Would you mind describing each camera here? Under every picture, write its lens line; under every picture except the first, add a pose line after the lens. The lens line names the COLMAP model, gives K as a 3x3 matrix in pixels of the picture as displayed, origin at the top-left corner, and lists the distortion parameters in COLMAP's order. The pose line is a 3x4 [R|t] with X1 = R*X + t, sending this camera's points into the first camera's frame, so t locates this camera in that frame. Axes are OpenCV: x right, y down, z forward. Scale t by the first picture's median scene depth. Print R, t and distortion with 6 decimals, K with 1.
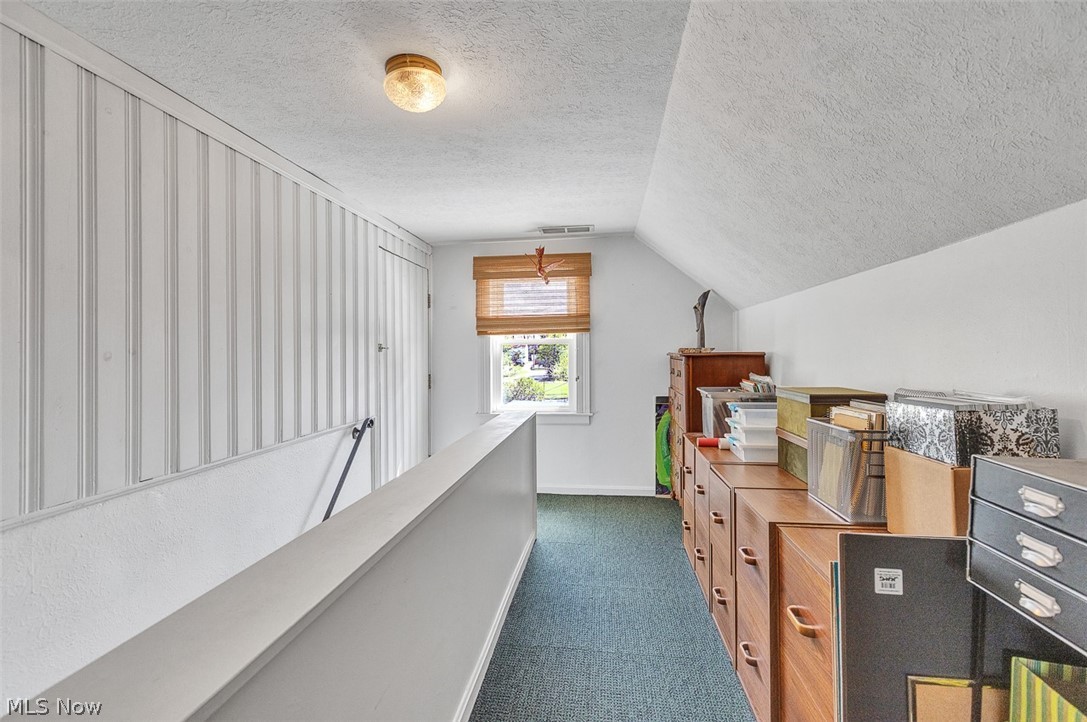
lens RADIAL K [[495.2, 0, 534.4], [0, 495.2, 363.7], [0, 0, 1]] dist [0.011051, -0.001595]
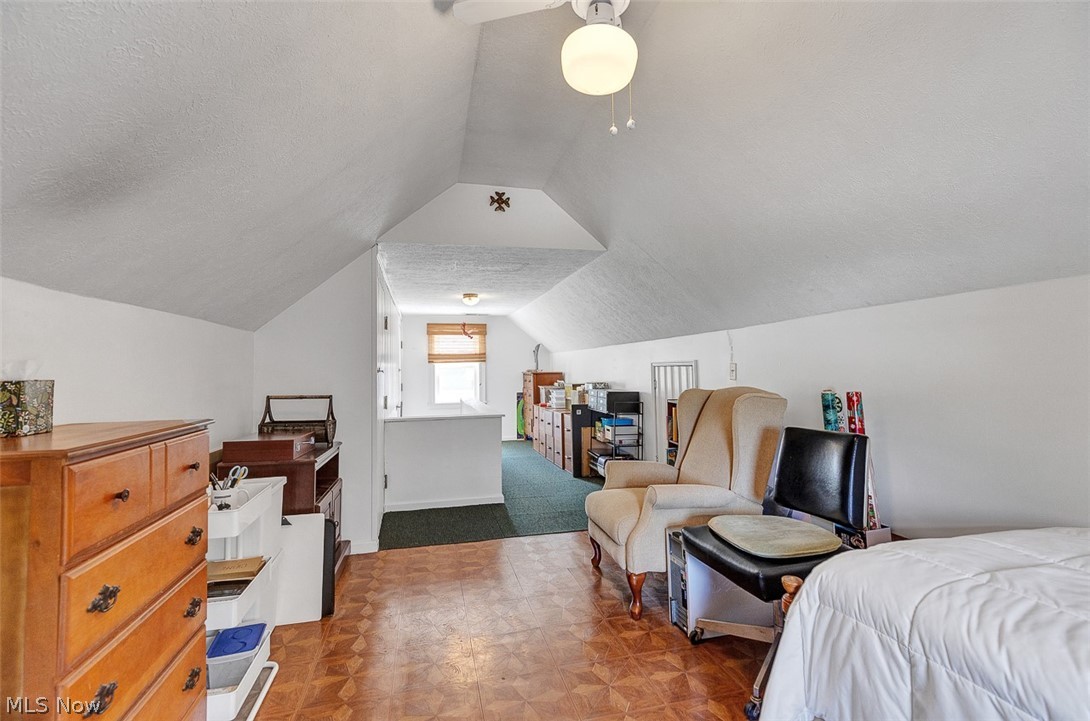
lens RADIAL K [[496.5, 0, 543.7], [0, 496.5, 360.9], [0, 0, 1]] dist [0.011051, -0.001595]
pose [[0.928838, 0.004110, 0.370464, -0.455164], [0.010513, 0.999243, -0.037444, 0.011892], [-0.370338, 0.038674, 0.928092, -1.064444]]
